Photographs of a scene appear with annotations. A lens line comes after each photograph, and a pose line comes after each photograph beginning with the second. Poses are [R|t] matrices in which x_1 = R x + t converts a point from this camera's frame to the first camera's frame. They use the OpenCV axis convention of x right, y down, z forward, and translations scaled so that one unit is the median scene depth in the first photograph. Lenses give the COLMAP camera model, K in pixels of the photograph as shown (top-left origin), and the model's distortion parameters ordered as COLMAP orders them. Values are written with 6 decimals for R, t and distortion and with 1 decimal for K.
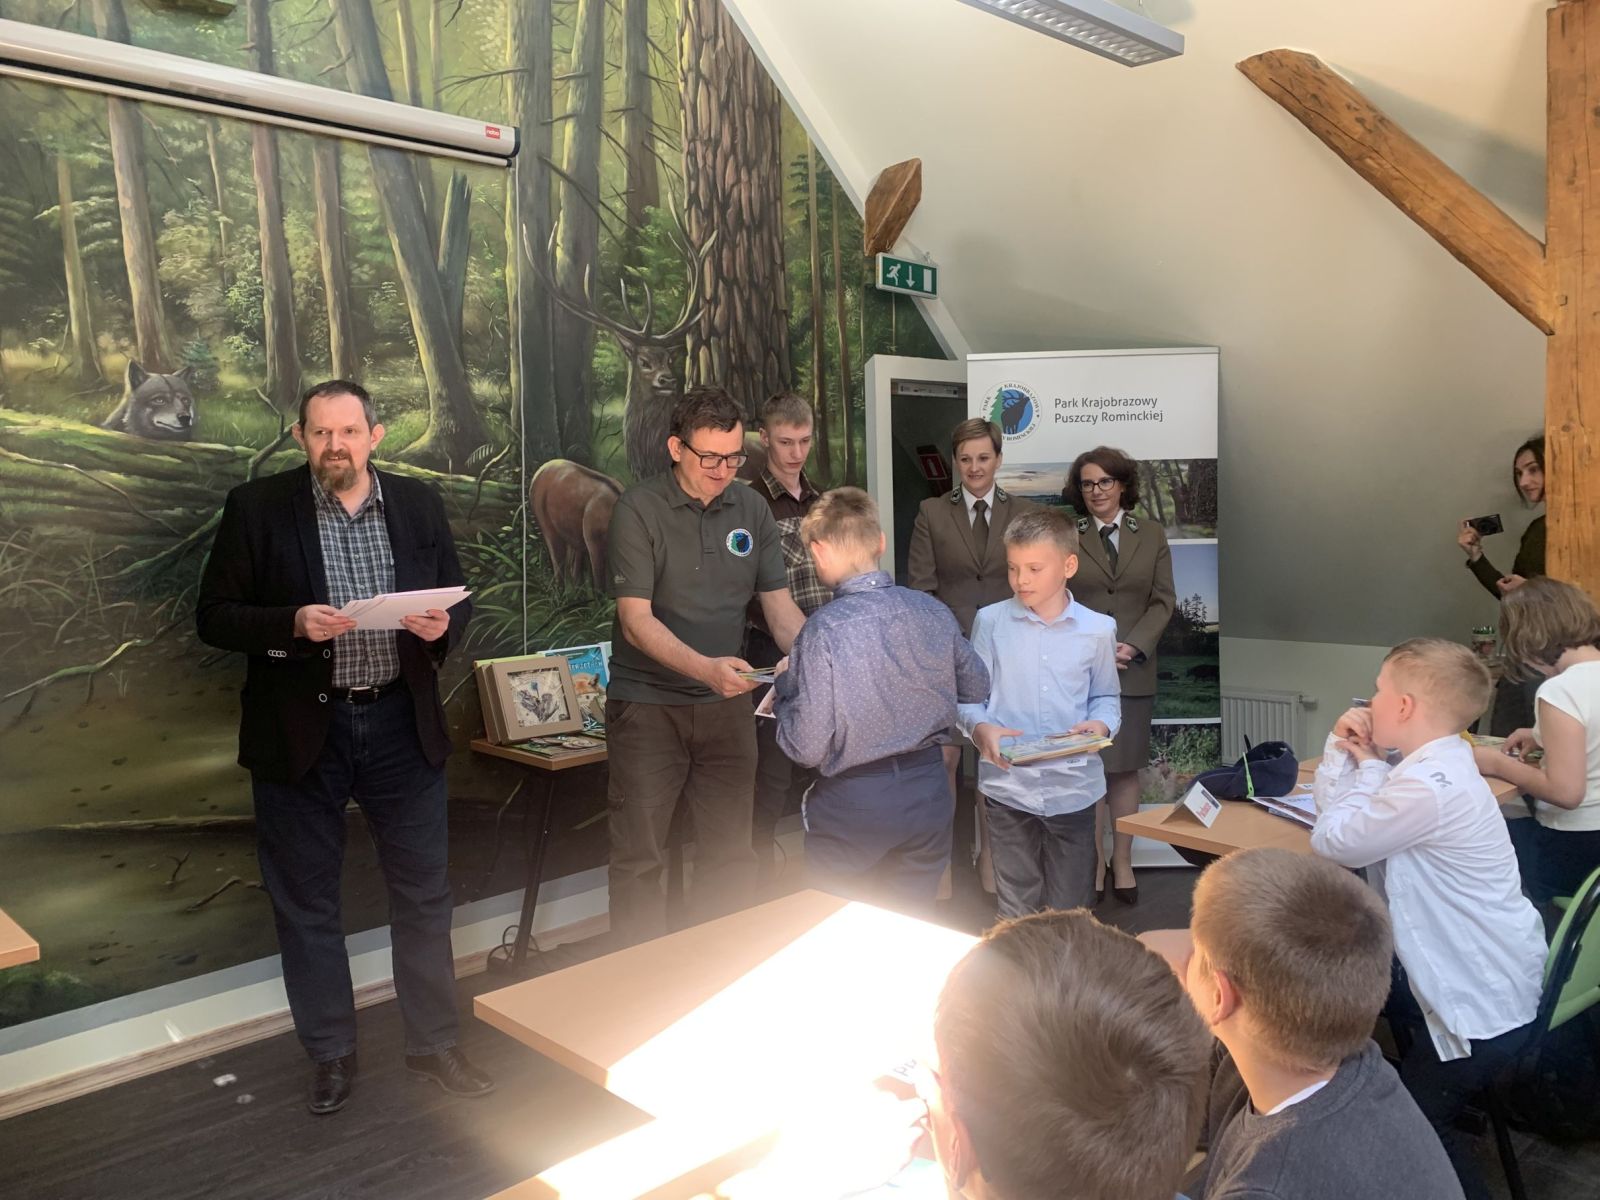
lens RADIAL K [[1223.7, 0, 806.8], [0, 1223.7, 603.4], [0, 0, 1]] dist [0.018958, -0.033334]
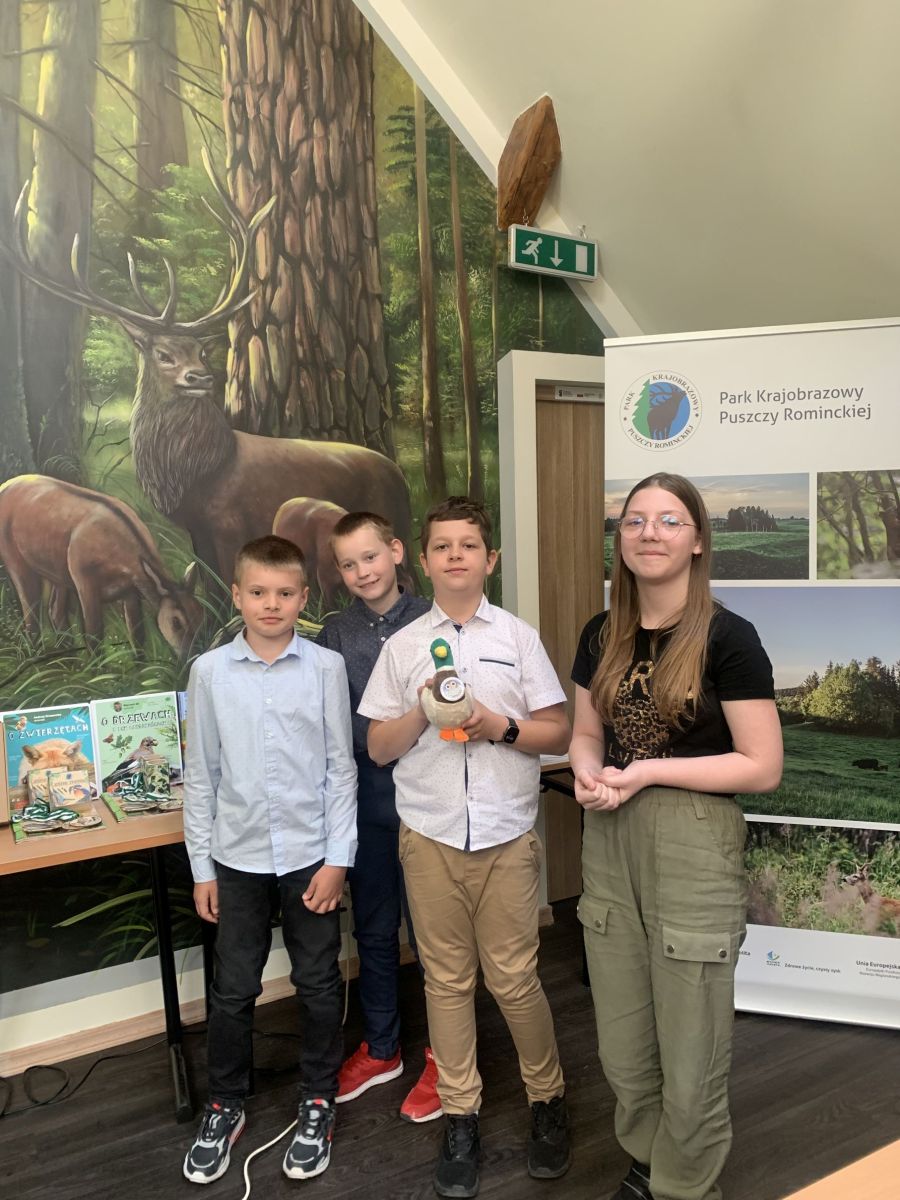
lens RADIAL K [[945.5, 0, 450.0], [0, 945.5, 600.0], [0, 0, 1]] dist [-0.005639, -0.000813]
pose [[0.970685, 0.021101, -0.239427, 0.208427], [-0.021330, 0.999771, 0.001637, -0.040204], [0.239407, 0.003518, 0.970913, 0.442932]]
